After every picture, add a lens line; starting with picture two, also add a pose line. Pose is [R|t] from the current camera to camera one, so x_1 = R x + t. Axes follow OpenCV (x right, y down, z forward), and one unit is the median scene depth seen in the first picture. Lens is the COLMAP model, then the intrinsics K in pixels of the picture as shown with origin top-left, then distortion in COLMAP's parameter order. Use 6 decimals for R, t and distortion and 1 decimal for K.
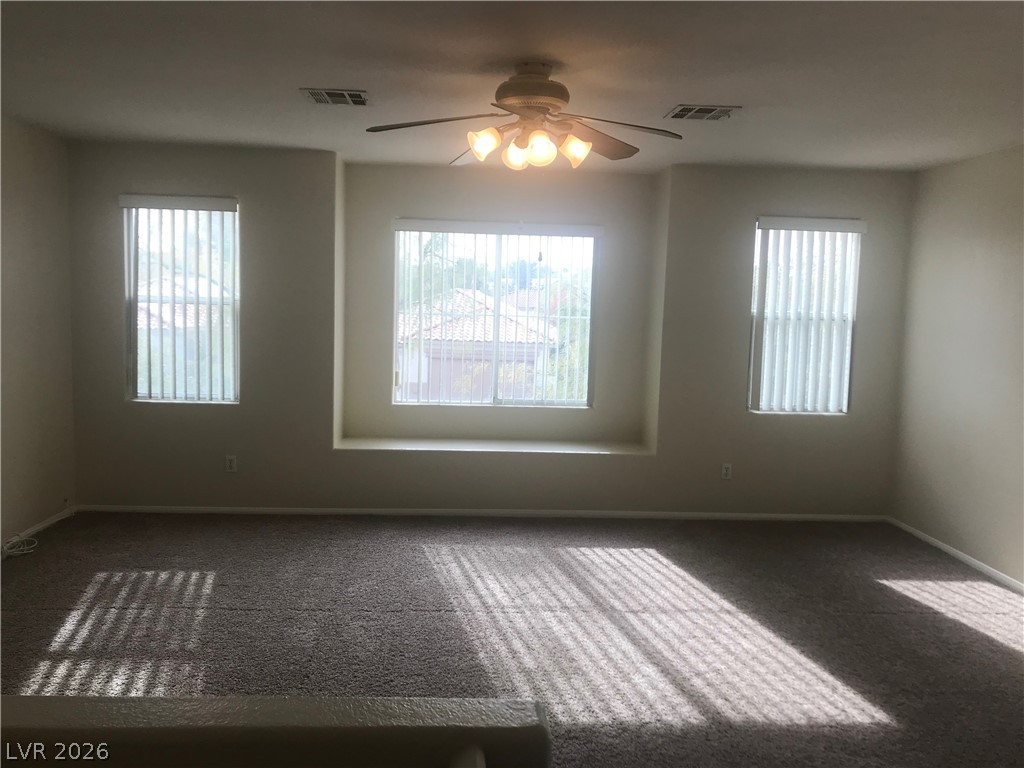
lens RADIAL K [[846.2, 0, 507.6], [0, 846.2, 385.0], [0, 0, 1]] dist [0.030591, -0.034030]
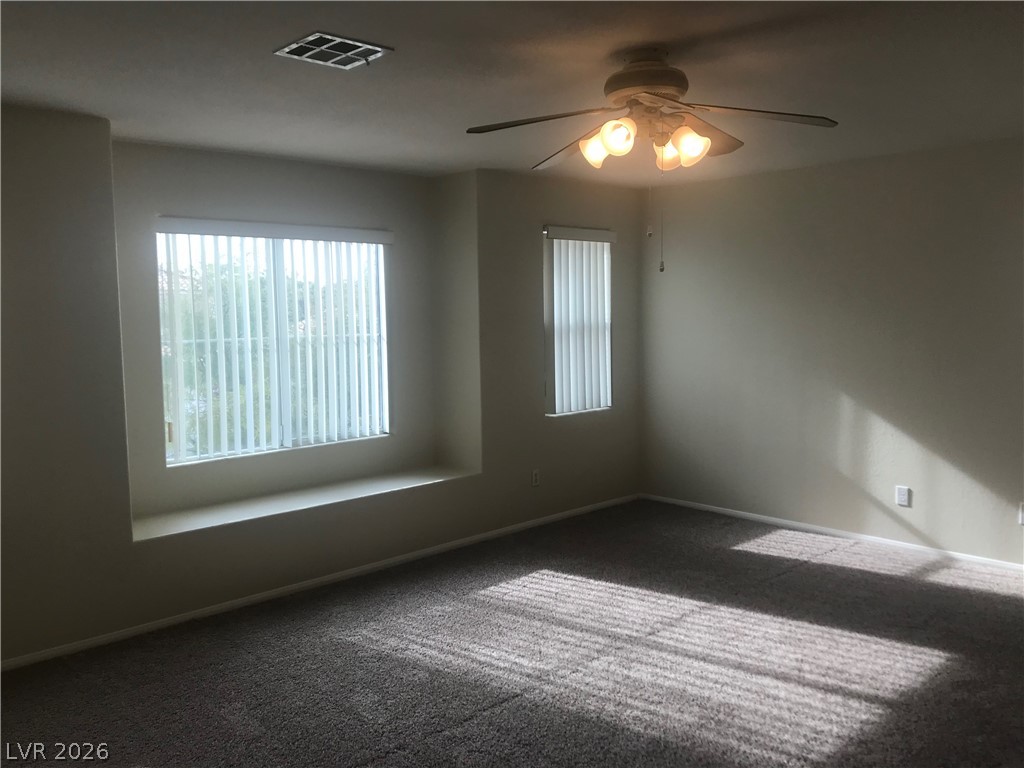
lens RADIAL K [[846.2, 0, 512.3], [0, 846.2, 377.1], [0, 0, 1]] dist [0.030591, -0.034030]
pose [[0.765173, -0.094806, 0.636807, -0.541221], [0.105846, 0.994164, 0.020826, -0.056644], [-0.635065, 0.051468, 0.770742, 0.336074]]
